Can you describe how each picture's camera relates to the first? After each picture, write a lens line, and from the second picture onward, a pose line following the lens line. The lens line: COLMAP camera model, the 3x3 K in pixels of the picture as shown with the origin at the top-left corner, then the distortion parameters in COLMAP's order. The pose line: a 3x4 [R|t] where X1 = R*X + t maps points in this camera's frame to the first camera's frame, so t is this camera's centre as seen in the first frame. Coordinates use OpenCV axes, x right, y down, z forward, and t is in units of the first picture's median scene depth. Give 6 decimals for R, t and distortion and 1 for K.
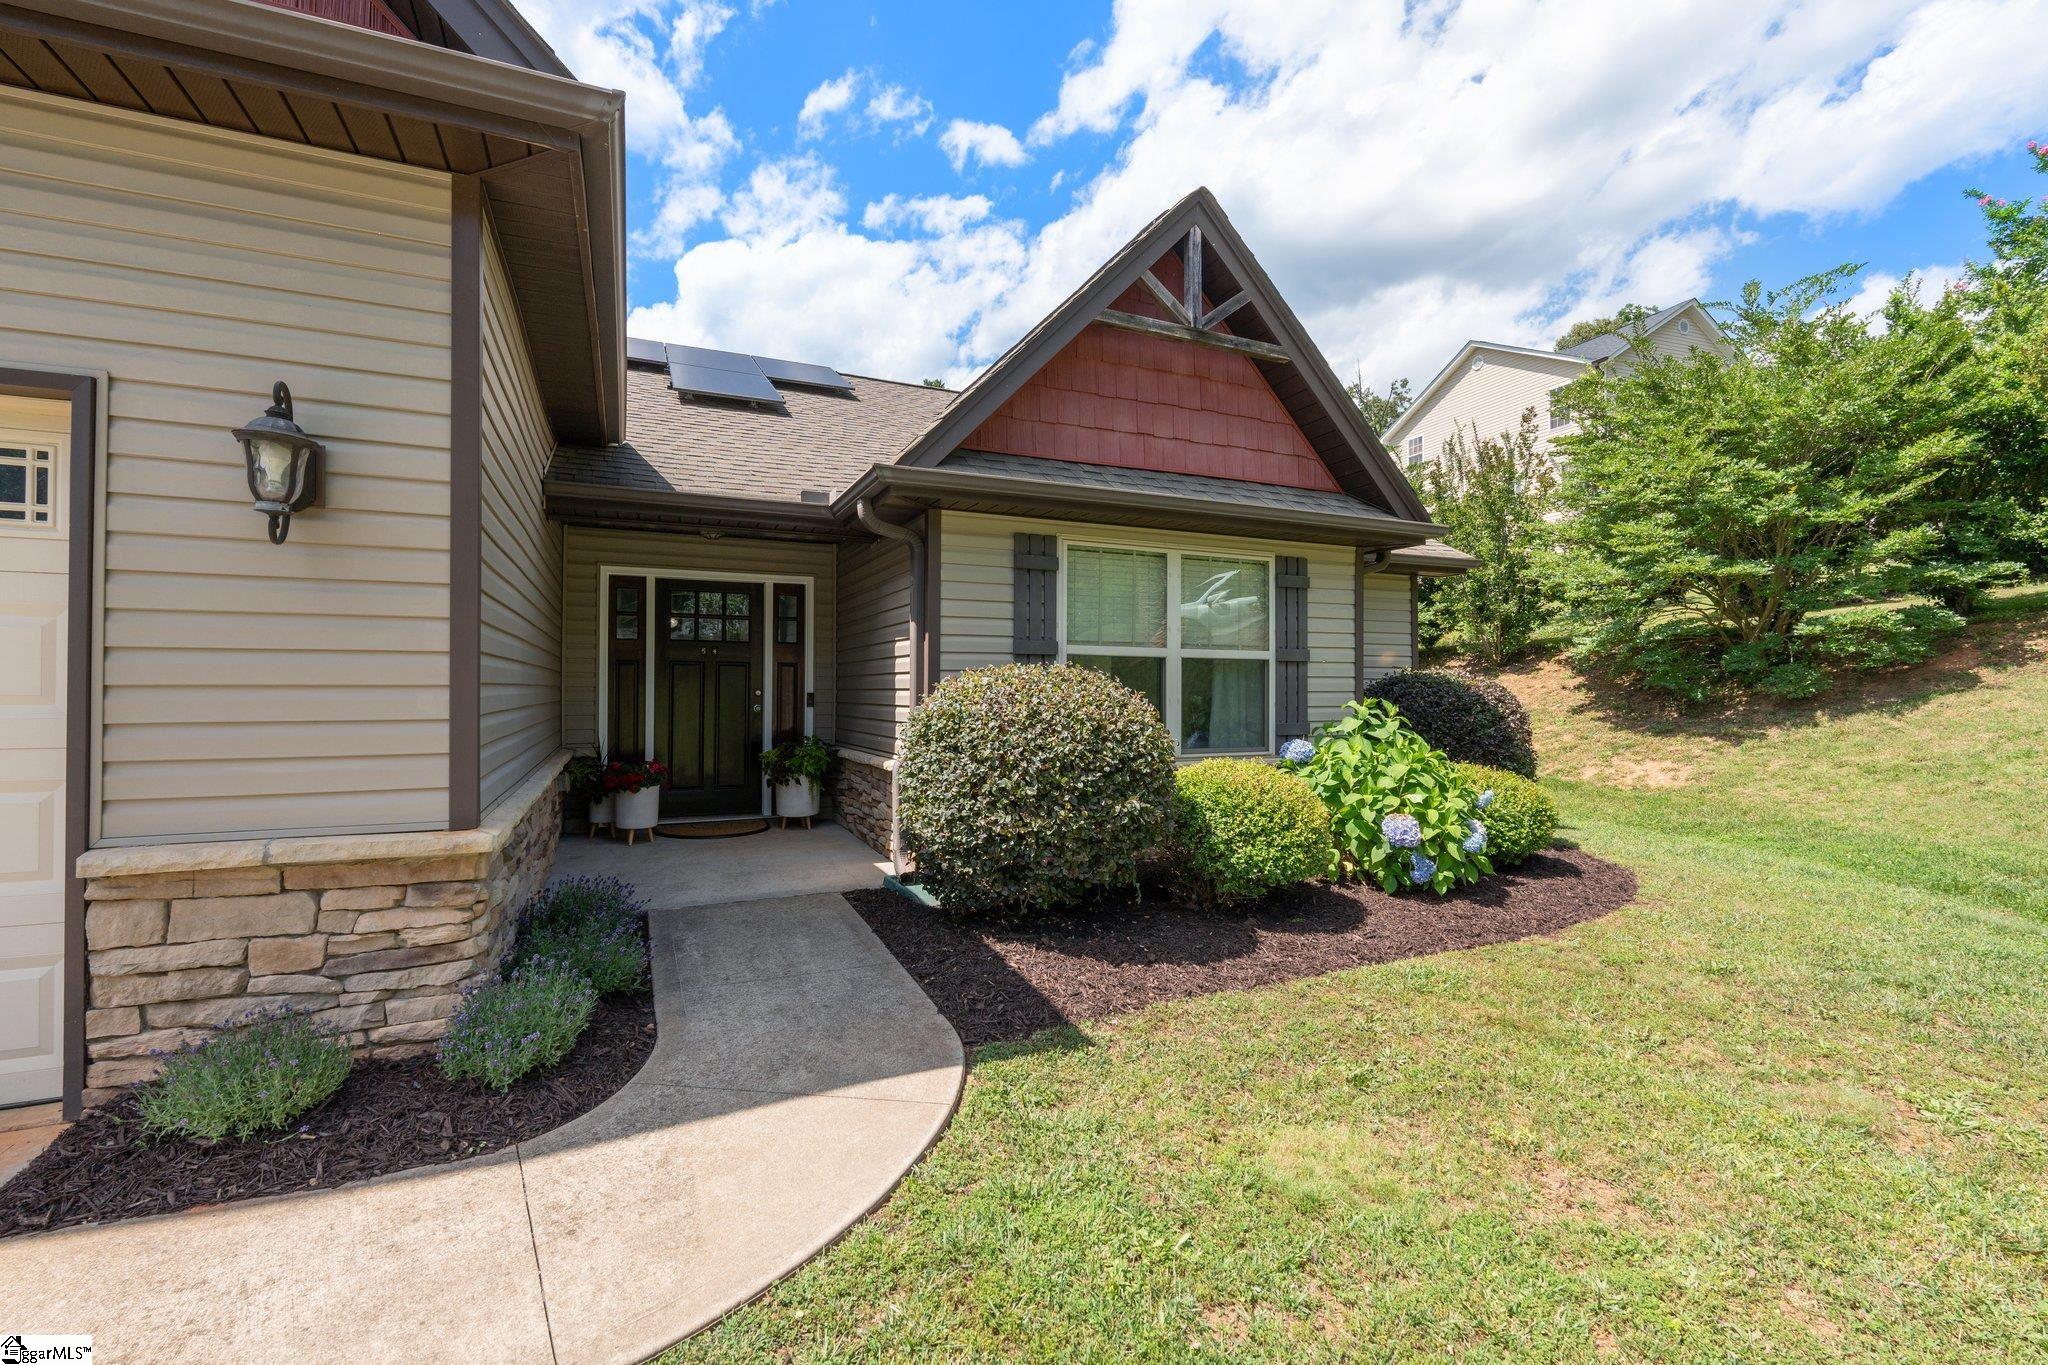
lens RADIAL K [[887.9, 0, 1025.6], [0, 887.9, 679.0], [0, 0, 1]] dist [-0.007980, 0.000101]
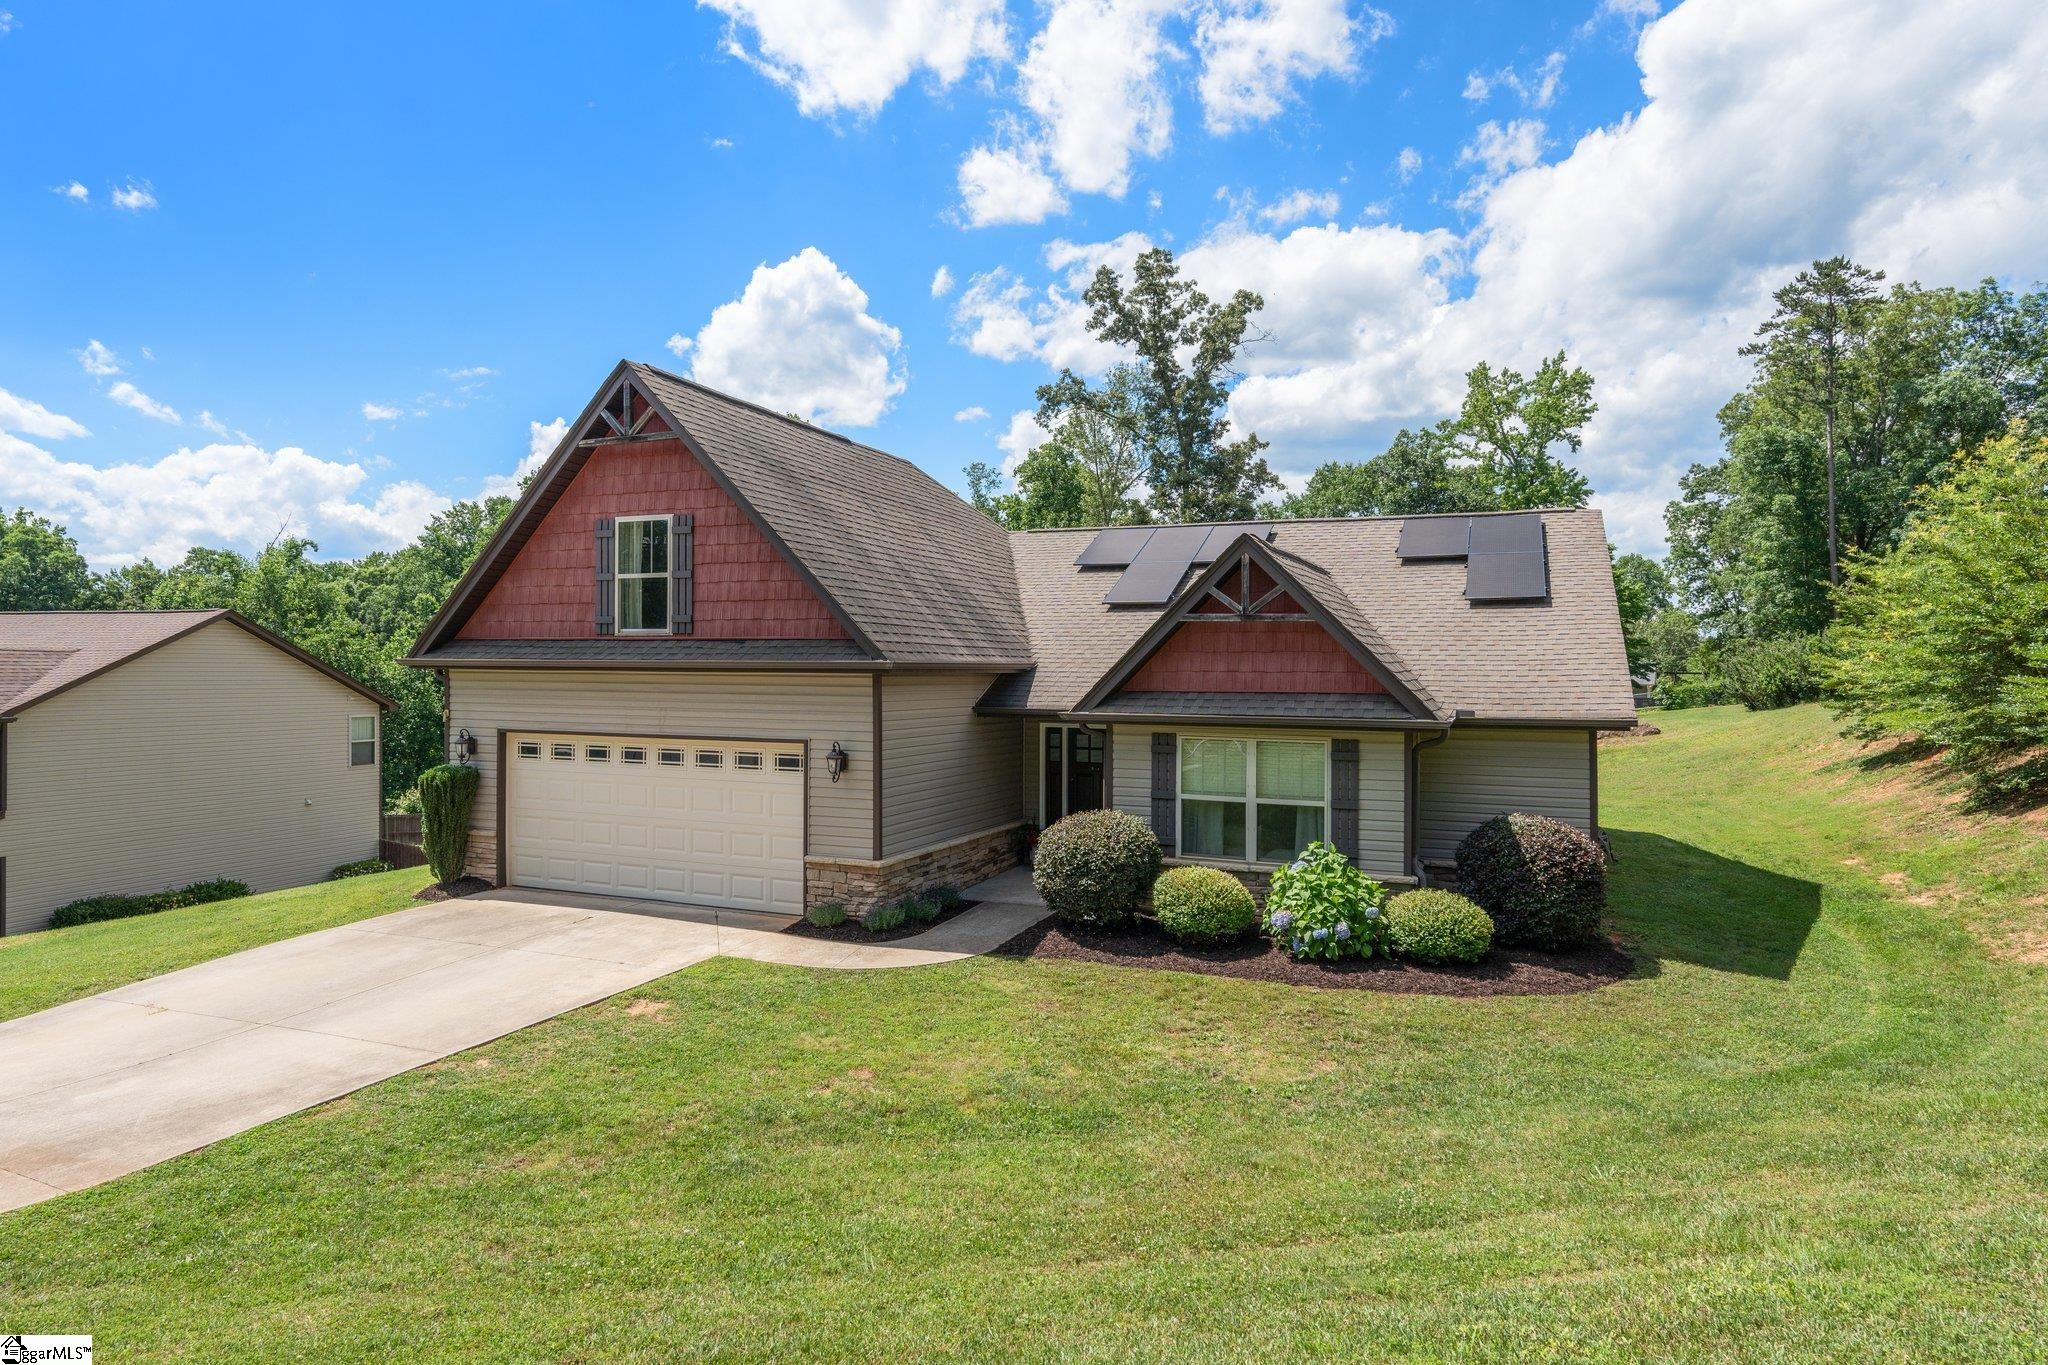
lens RADIAL K [[1178.3, 0, 1016.1], [0, 1178.3, 690.6], [0, 0, 1]] dist [-0.003760, 0.002912]
pose [[0.684809, 0.014785, -0.728573, 1.601325], [-0.000030, 0.999795, 0.020261, -0.304863], [0.728723, -0.013853, 0.684669, -0.909118]]
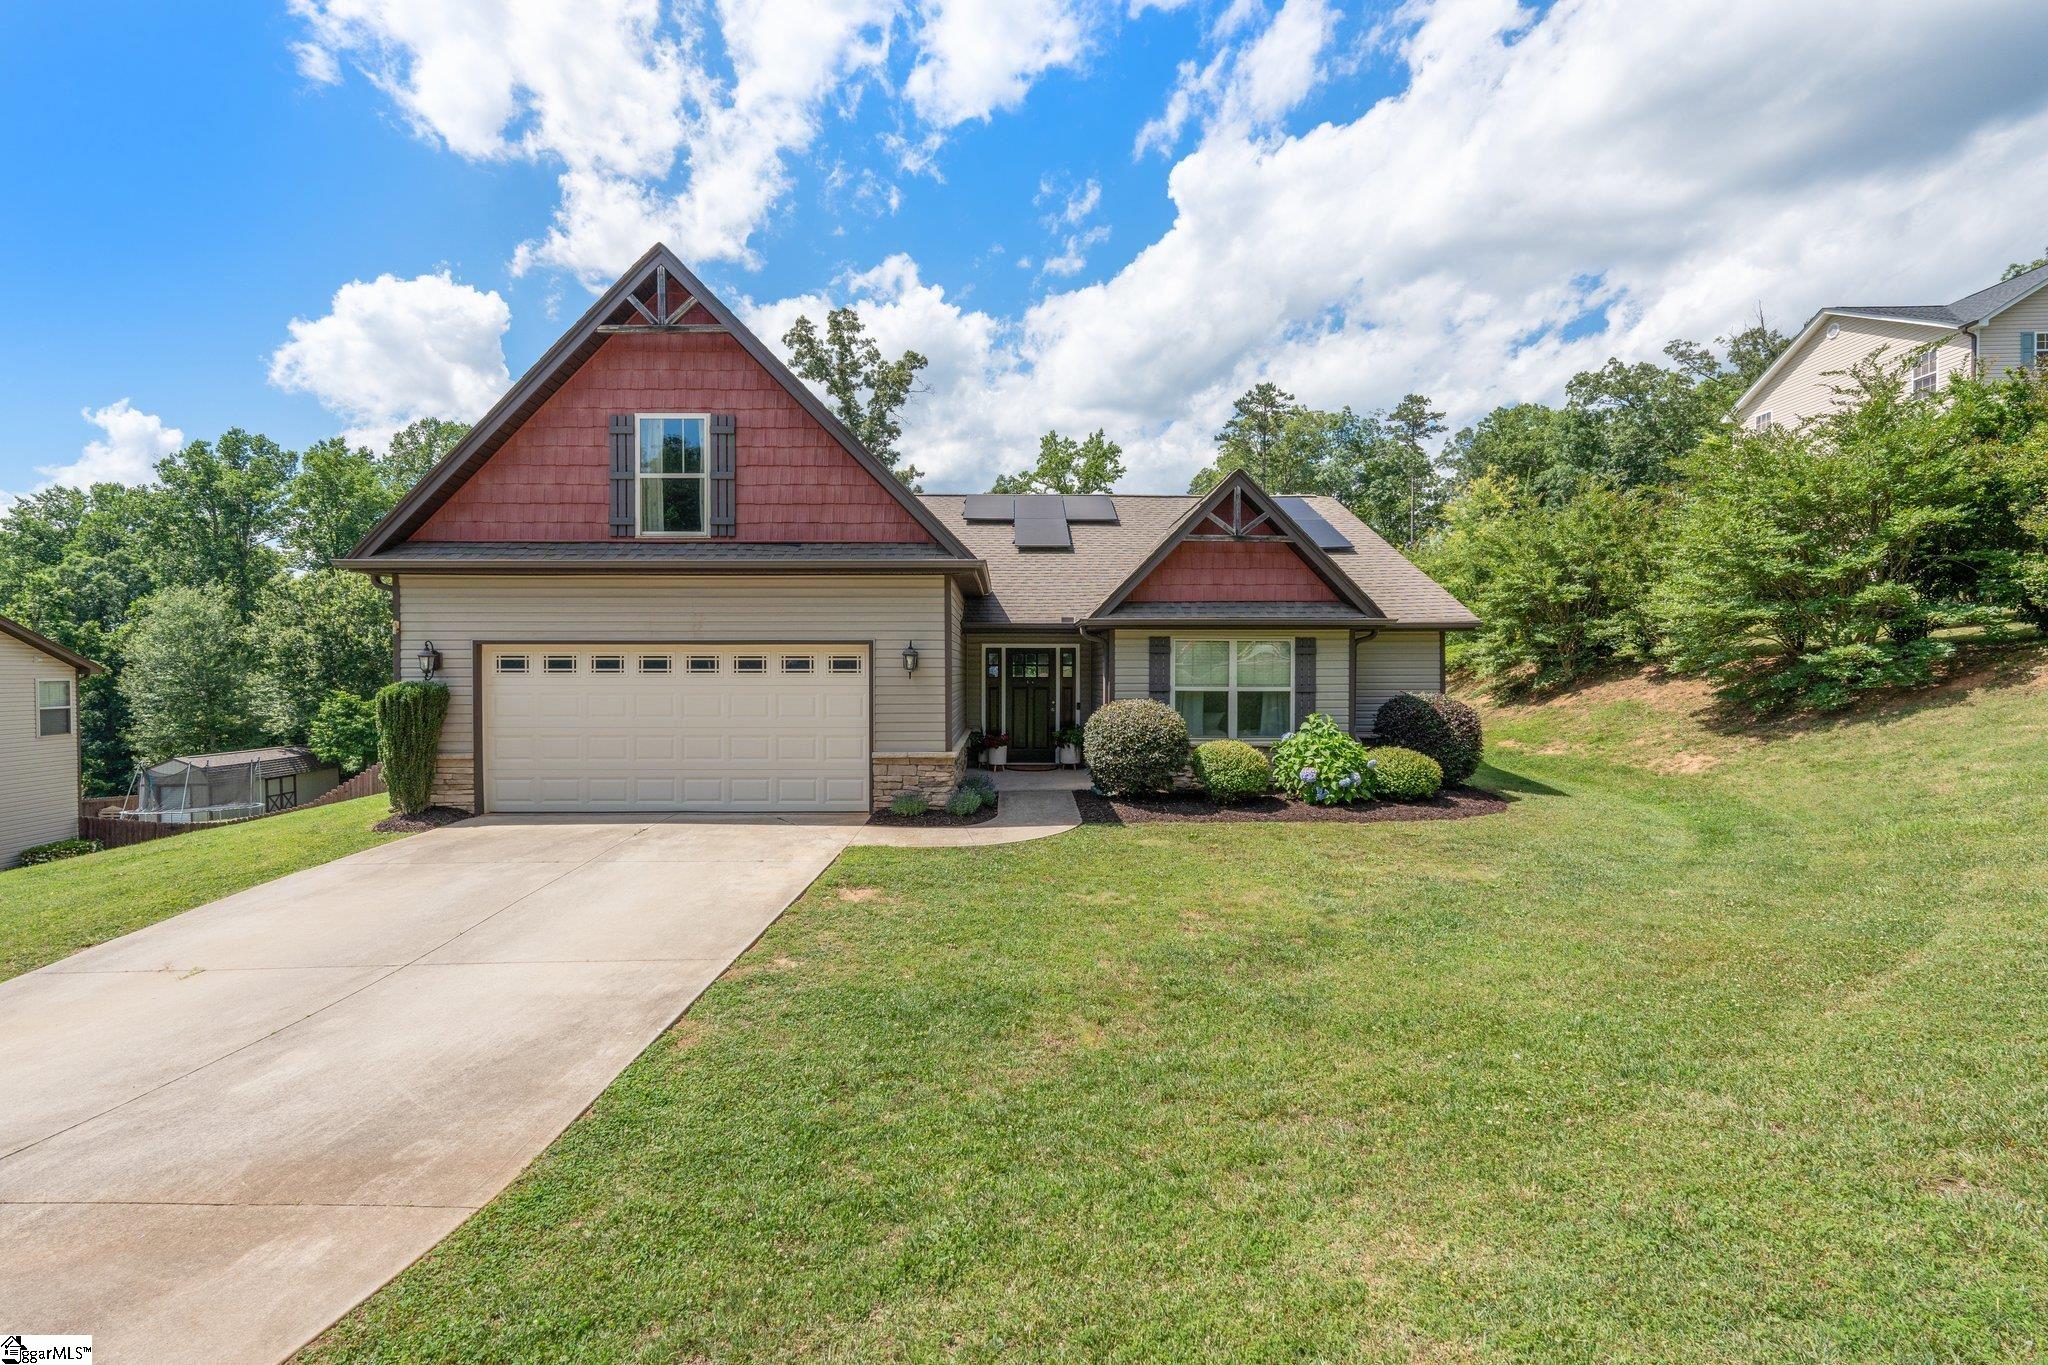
lens RADIAL K [[887.9, 0, 1021.4], [0, 887.9, 689.1], [0, 0, 1]] dist [-0.007980, 0.000101]
pose [[0.919259, 0.006261, -0.393603, 0.570906], [0.007081, 0.999449, 0.032434, -0.108170], [0.393589, -0.032602, 0.918708, -1.181127]]
